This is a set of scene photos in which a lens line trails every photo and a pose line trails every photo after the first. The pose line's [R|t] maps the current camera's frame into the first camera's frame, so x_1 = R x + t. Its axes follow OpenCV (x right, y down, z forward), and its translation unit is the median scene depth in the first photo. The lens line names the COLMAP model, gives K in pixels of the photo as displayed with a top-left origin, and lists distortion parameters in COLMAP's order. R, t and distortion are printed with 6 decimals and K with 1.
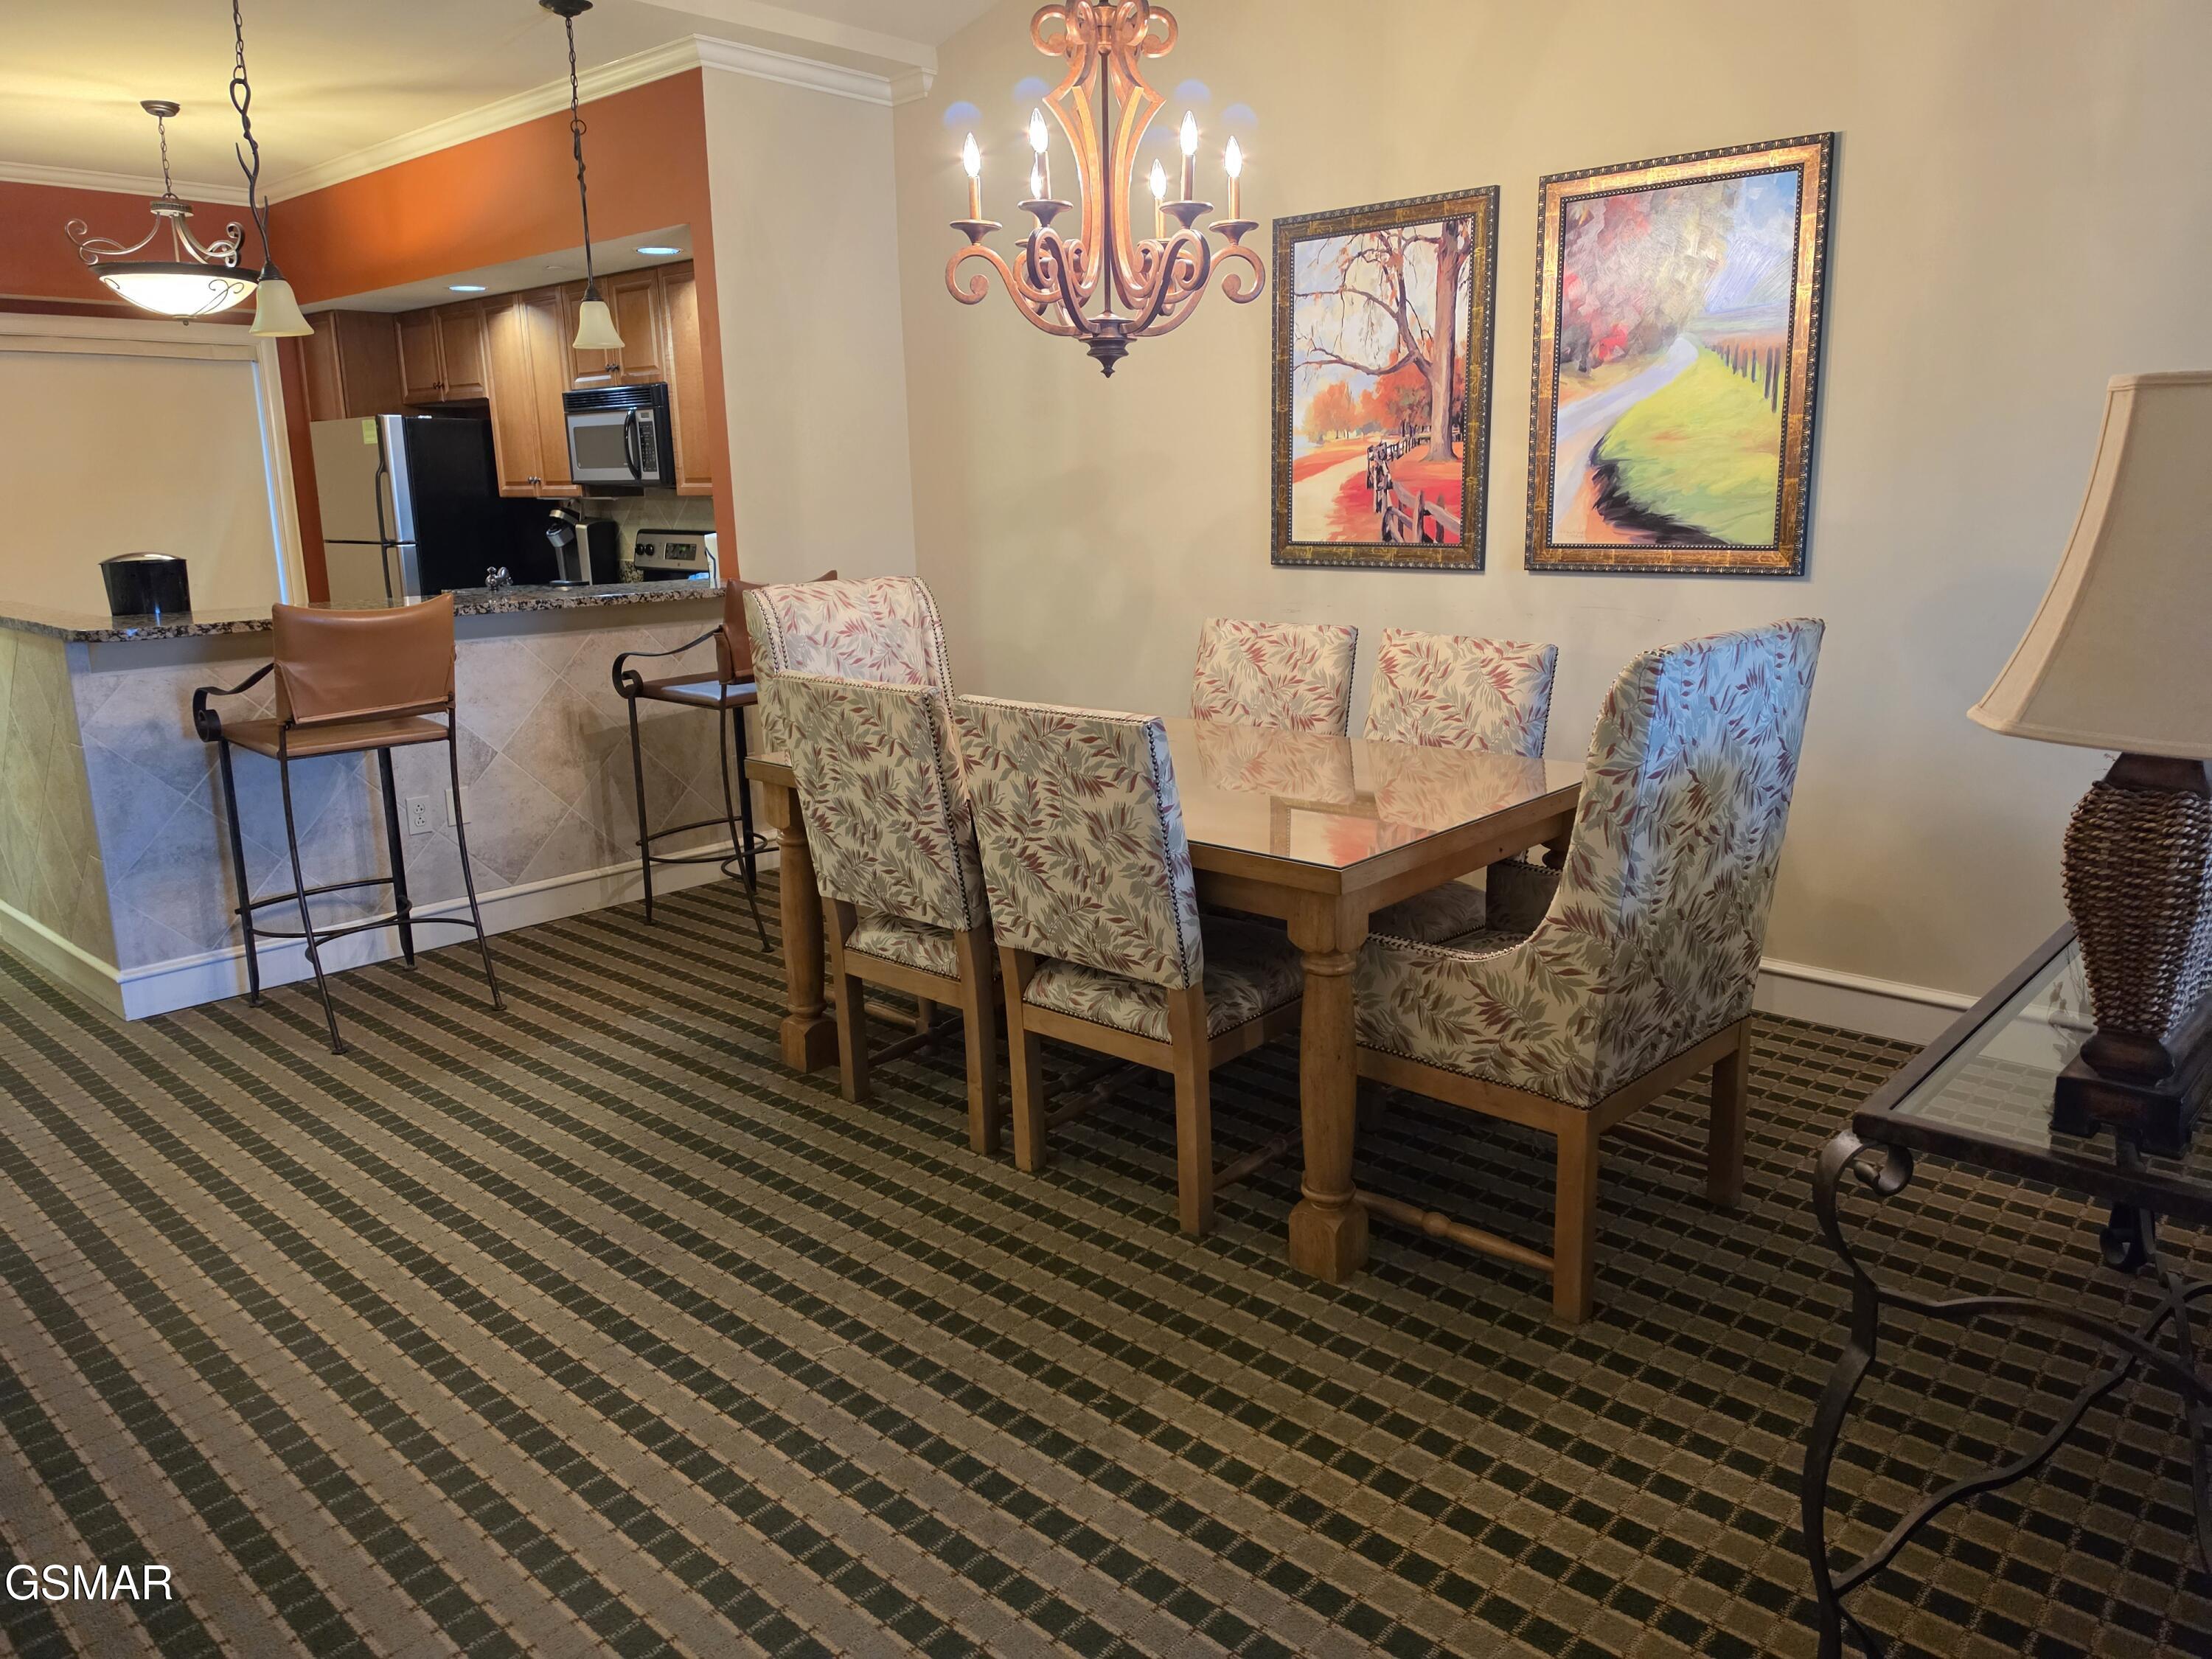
lens RADIAL K [[1542.7, 0, 1163.0], [0, 1542.7, 808.0], [0, 0, 1]] dist [0.067973, -0.074209]
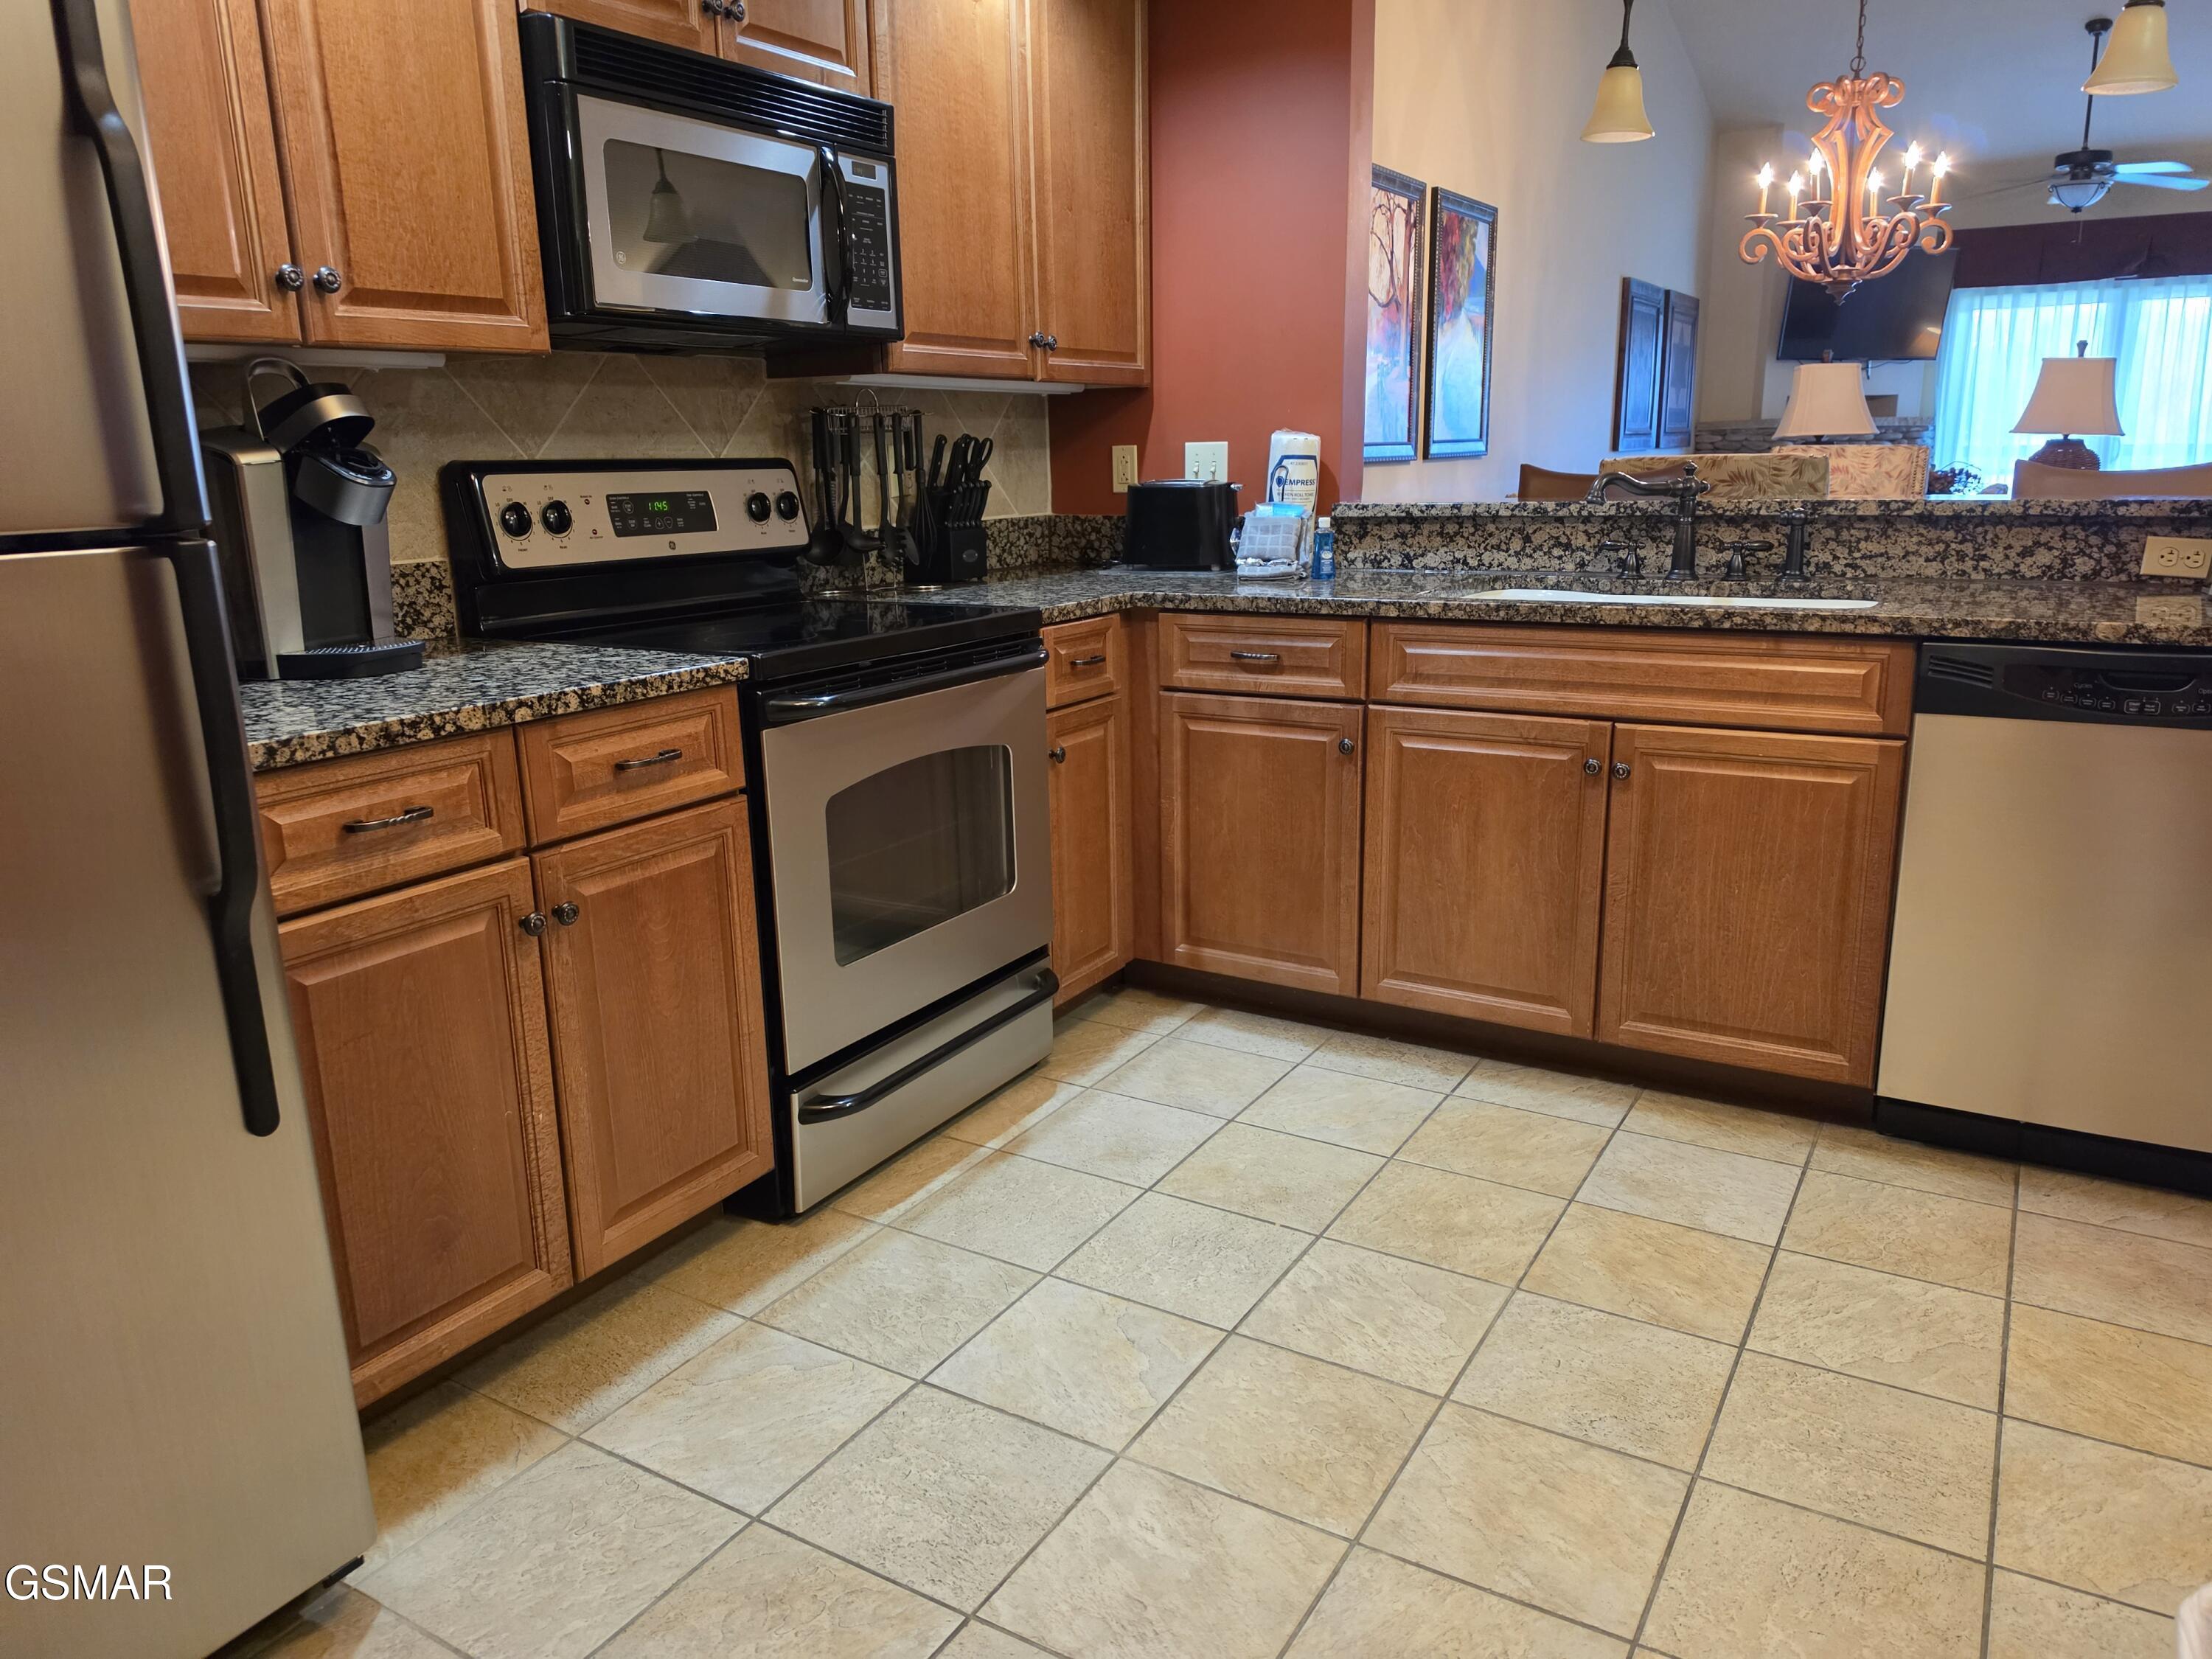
lens RADIAL K [[1542.7, 0, 1107.0], [0, 1542.7, 849.0], [0, 0, 1]] dist [0.067973, -0.074209]
pose [[-0.180773, -0.225625, 0.957295, -1.188824], [0.230404, 0.936532, 0.264240, -0.263659], [-0.956156, 0.268332, -0.117315, 1.549542]]
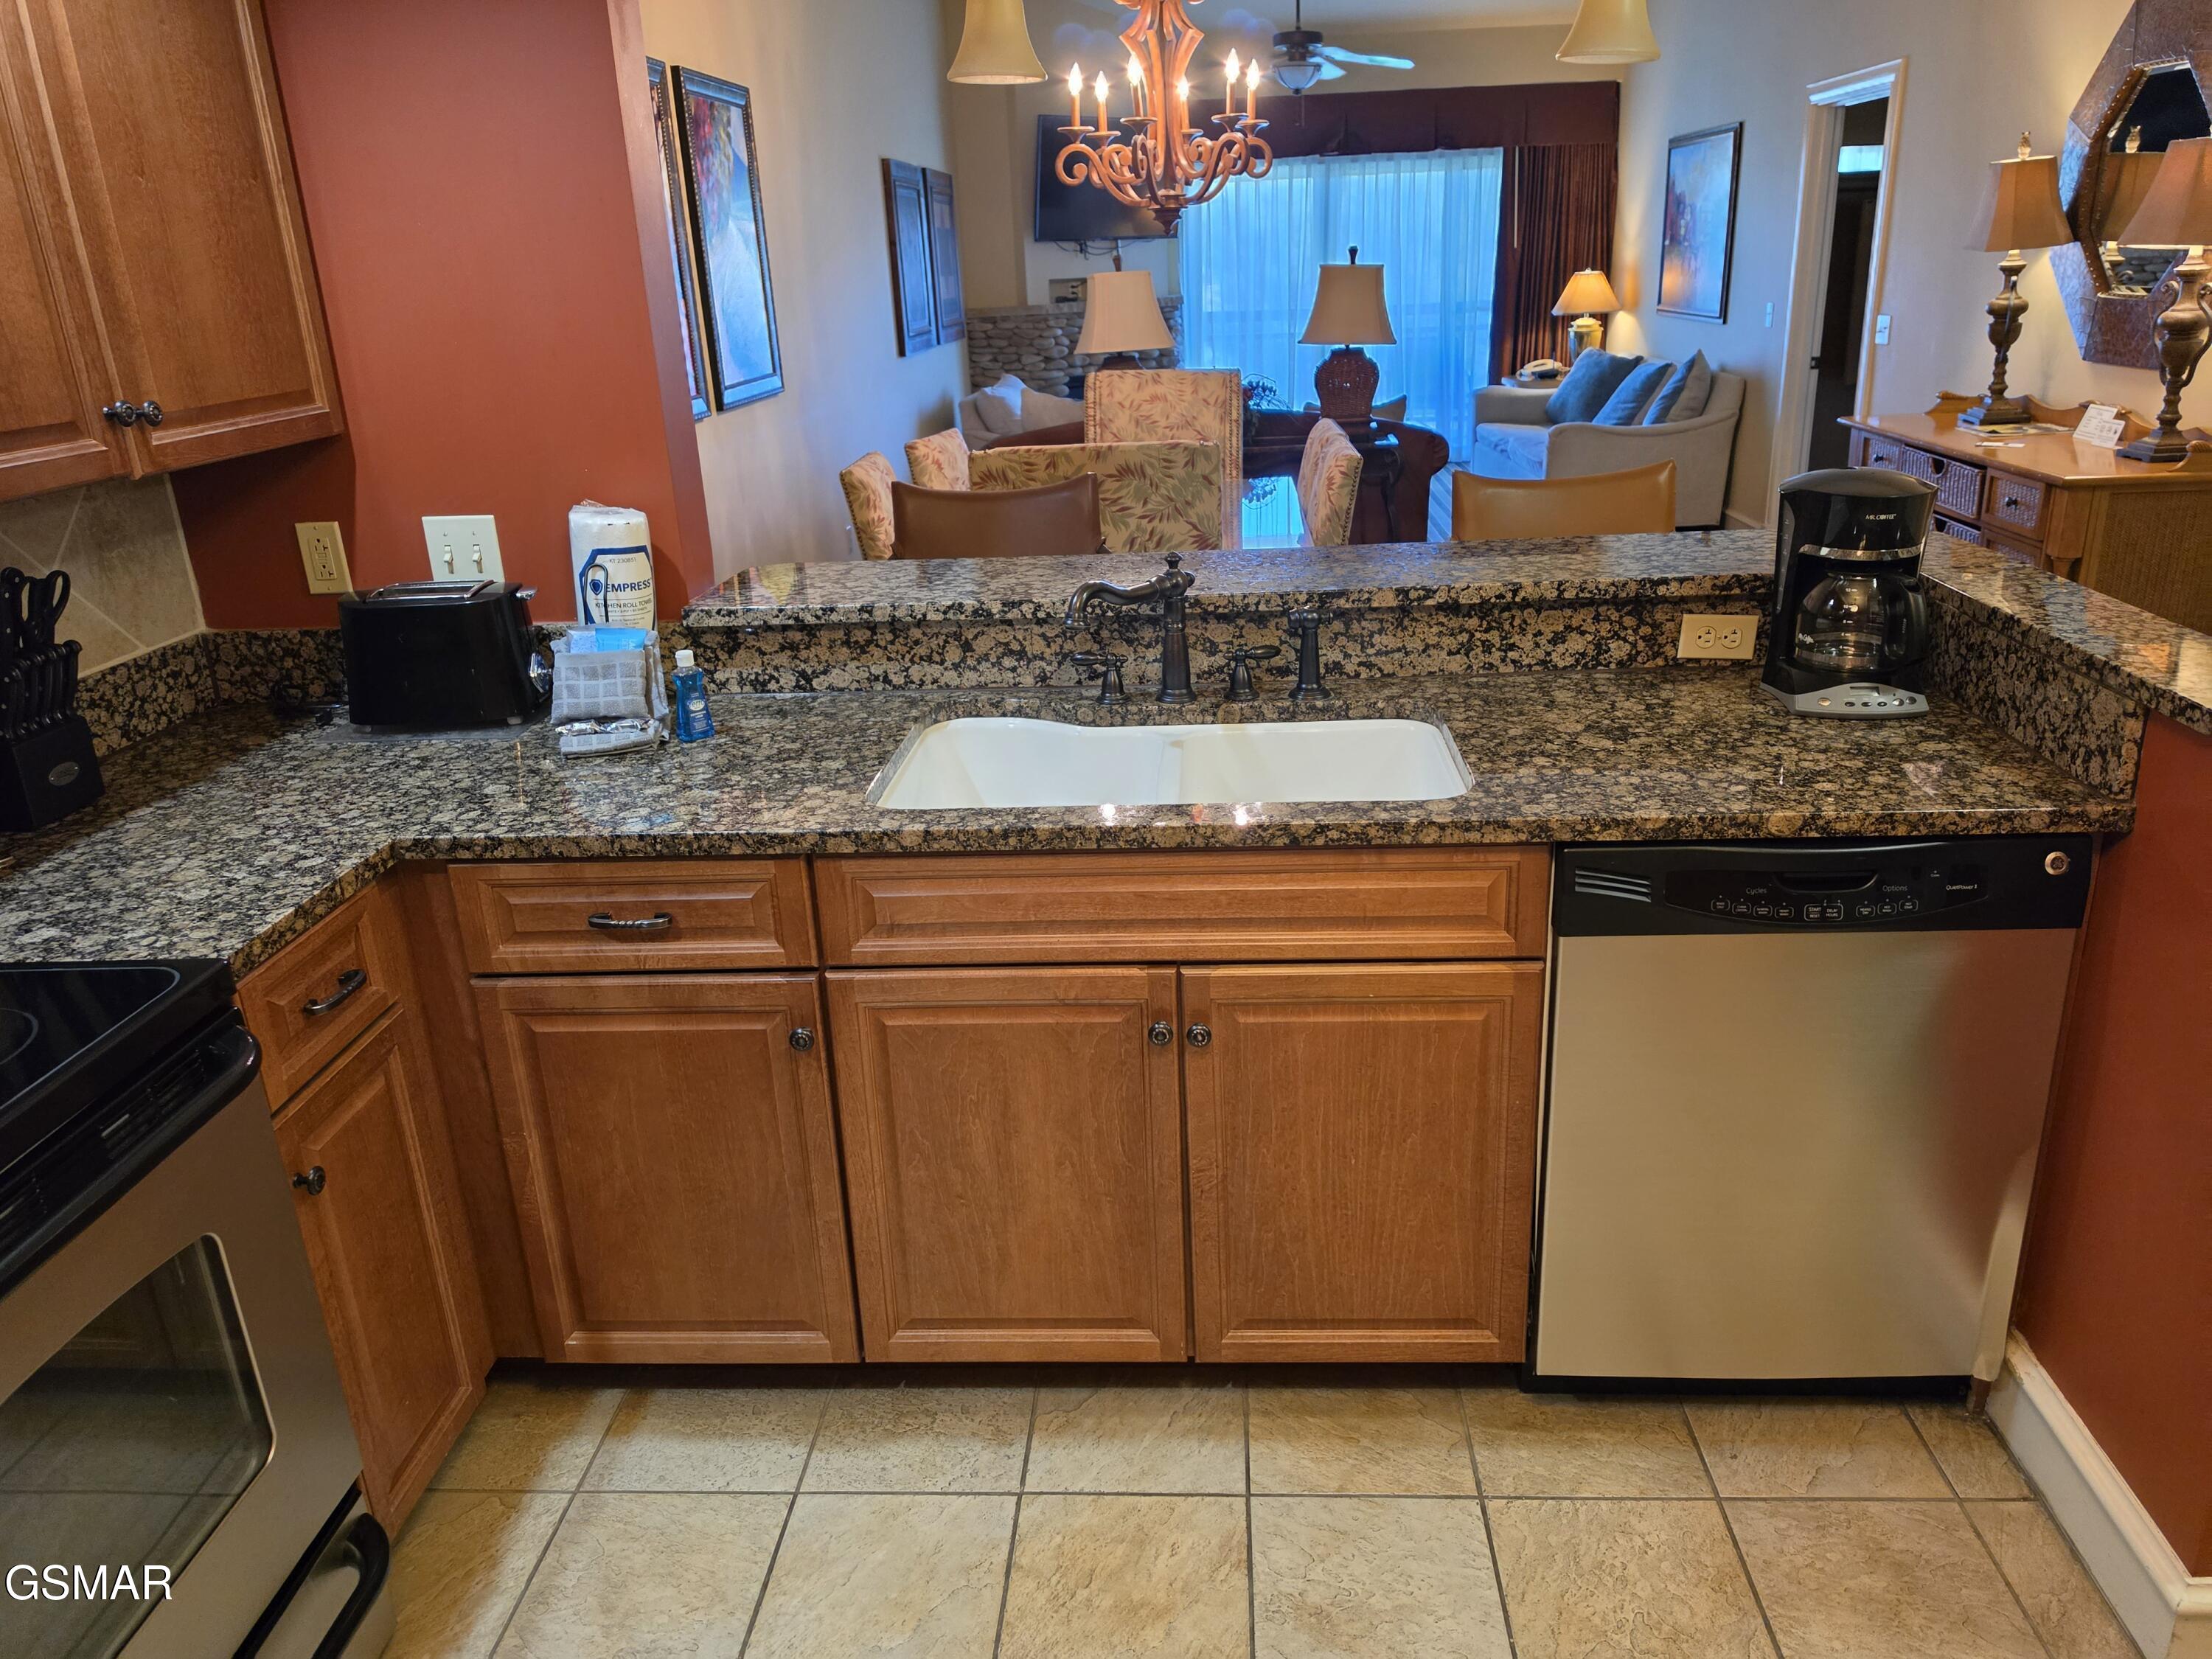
lens RADIAL K [[1542.7, 0, 1122.8], [0, 1542.7, 830.0], [0, 0, 1]] dist [0.067973, -0.074209]
pose [[-0.617208, -0.237557, 0.750081, -0.915191], [0.211260, 0.868286, 0.448829, -0.341804], [-0.757908, 0.435483, -0.485727, 1.474565]]
